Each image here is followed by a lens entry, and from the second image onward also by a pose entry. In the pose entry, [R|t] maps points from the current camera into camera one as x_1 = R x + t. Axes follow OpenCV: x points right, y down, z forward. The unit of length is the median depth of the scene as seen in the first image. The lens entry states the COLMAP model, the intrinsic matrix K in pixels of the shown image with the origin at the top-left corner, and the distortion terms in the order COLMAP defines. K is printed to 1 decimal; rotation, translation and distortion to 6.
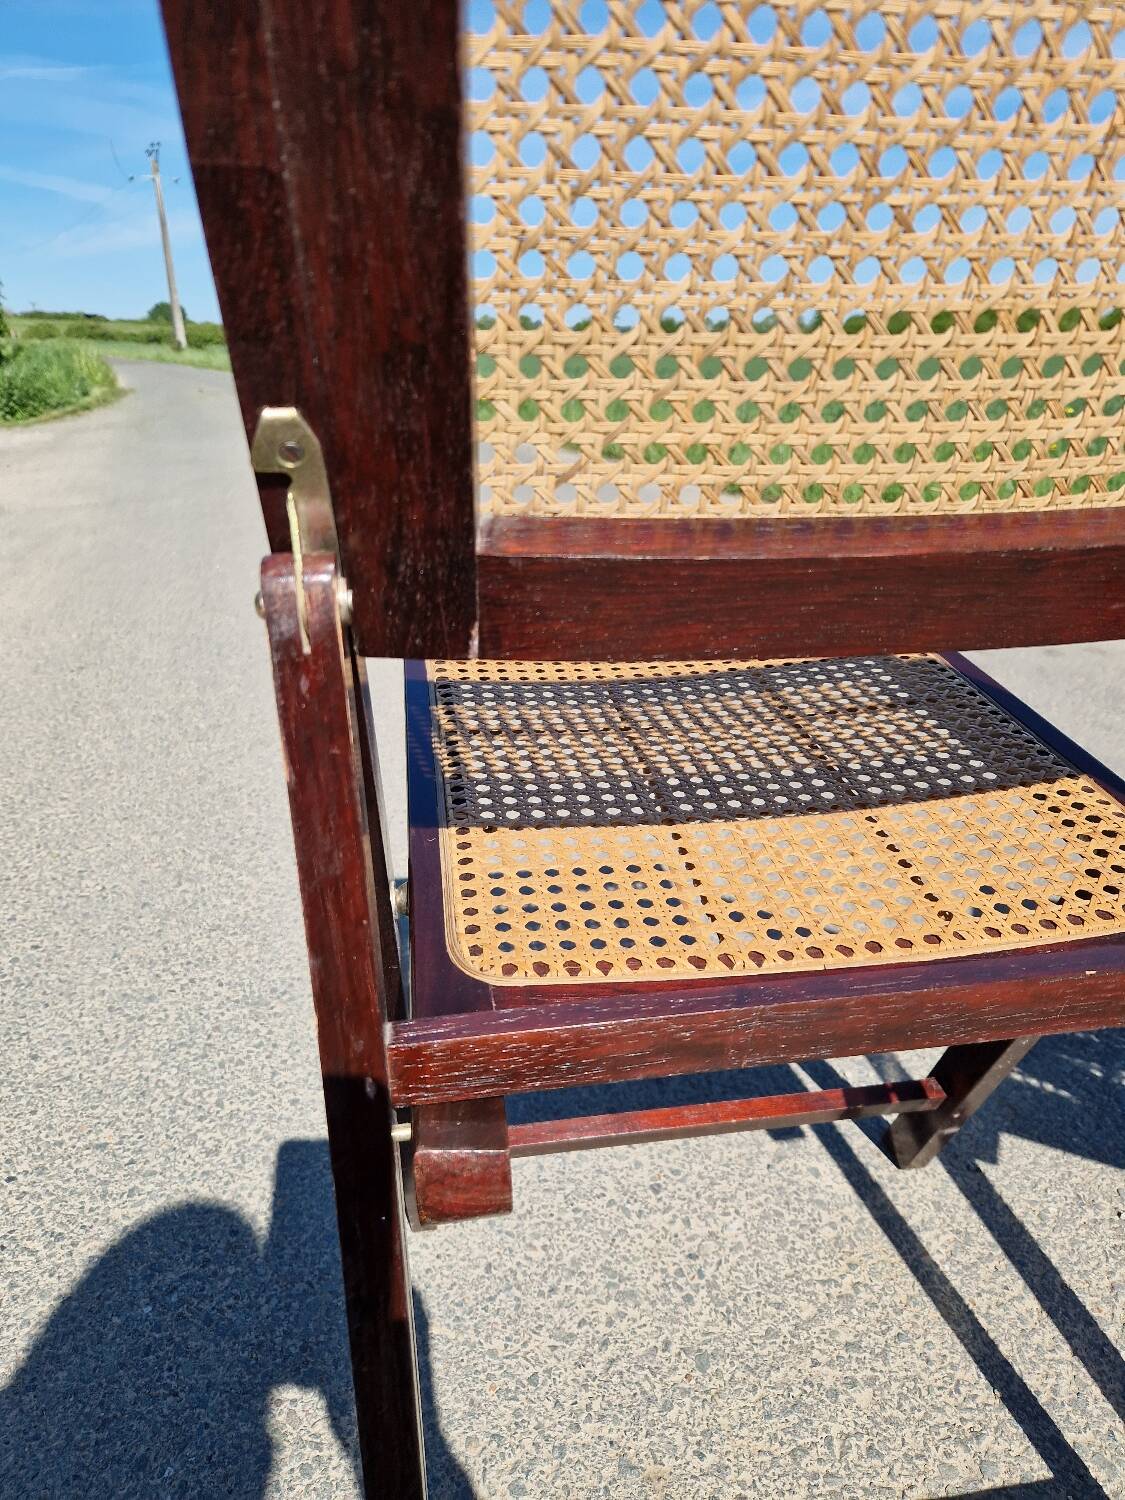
lens RADIAL K [[1067.4, 0, 552.5], [0, 1067.4, 754.6], [0, 0, 1]] dist [0.068224, -0.067497]
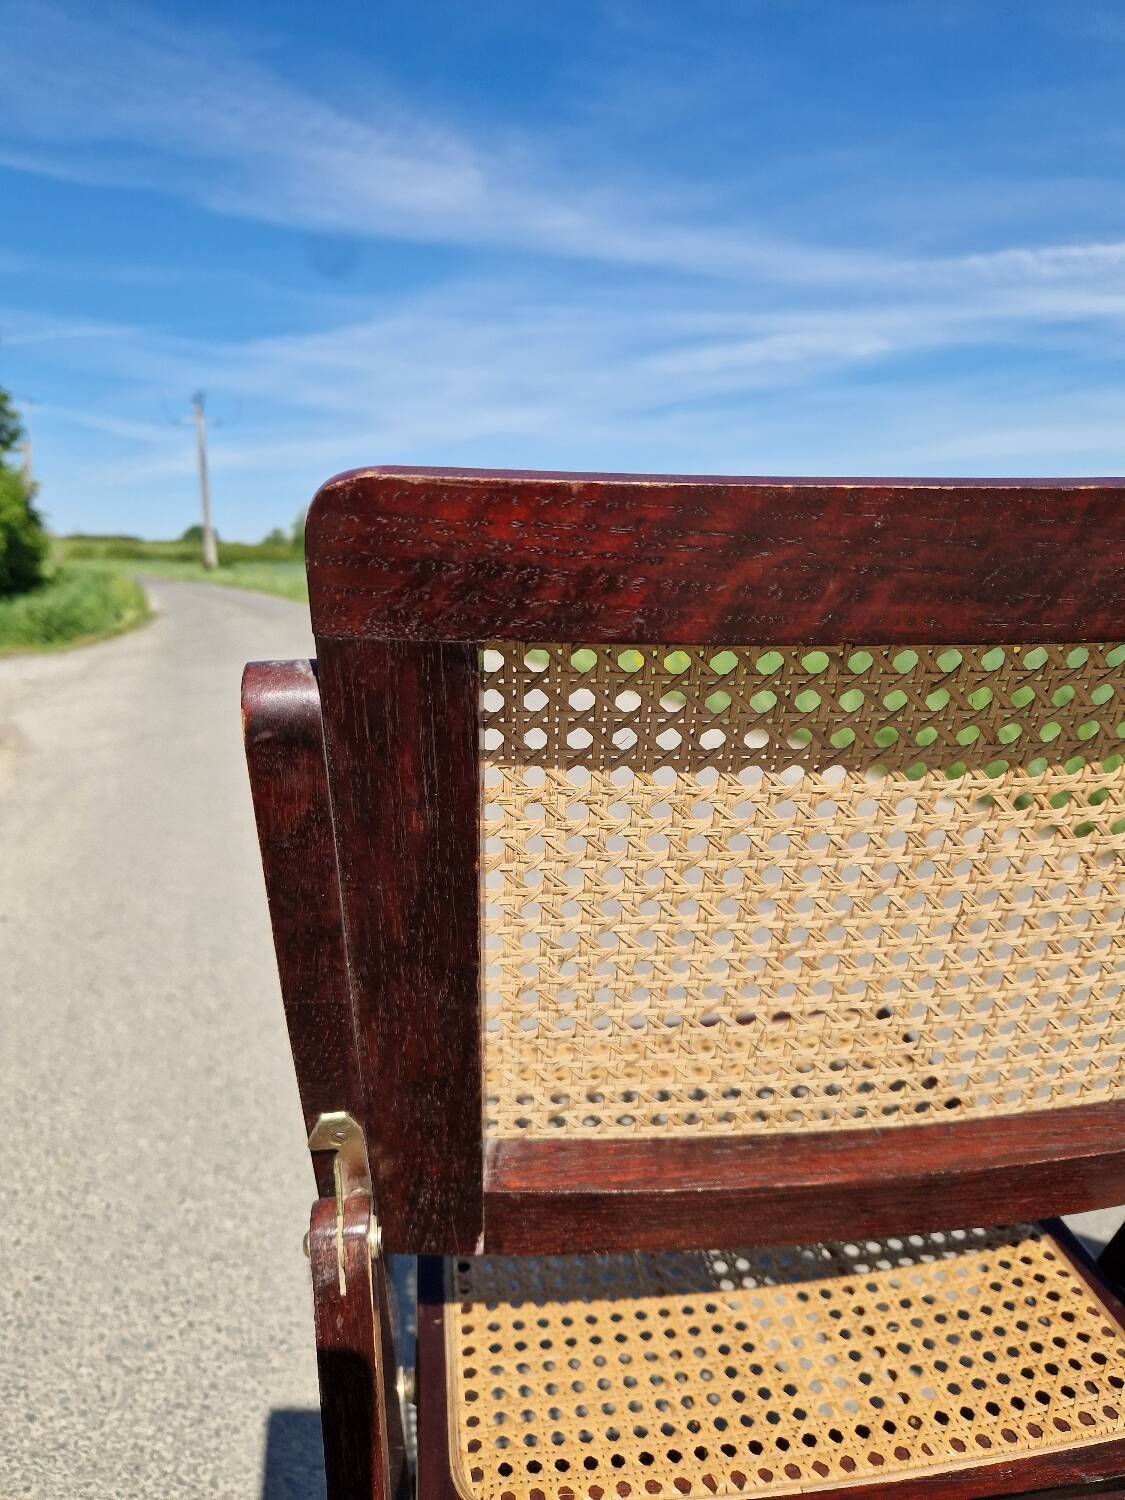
lens RADIAL K [[1078.4, 0, 538.4], [0, 1078.4, 726.1], [0, 0, 1]] dist [0.043824, -0.038387]
pose [[0.999800, 0.000376, -0.019992, 0.005120], [-0.004470, 0.978722, -0.205143, -0.141121], [0.019489, 0.205192, 0.978528, -0.100497]]
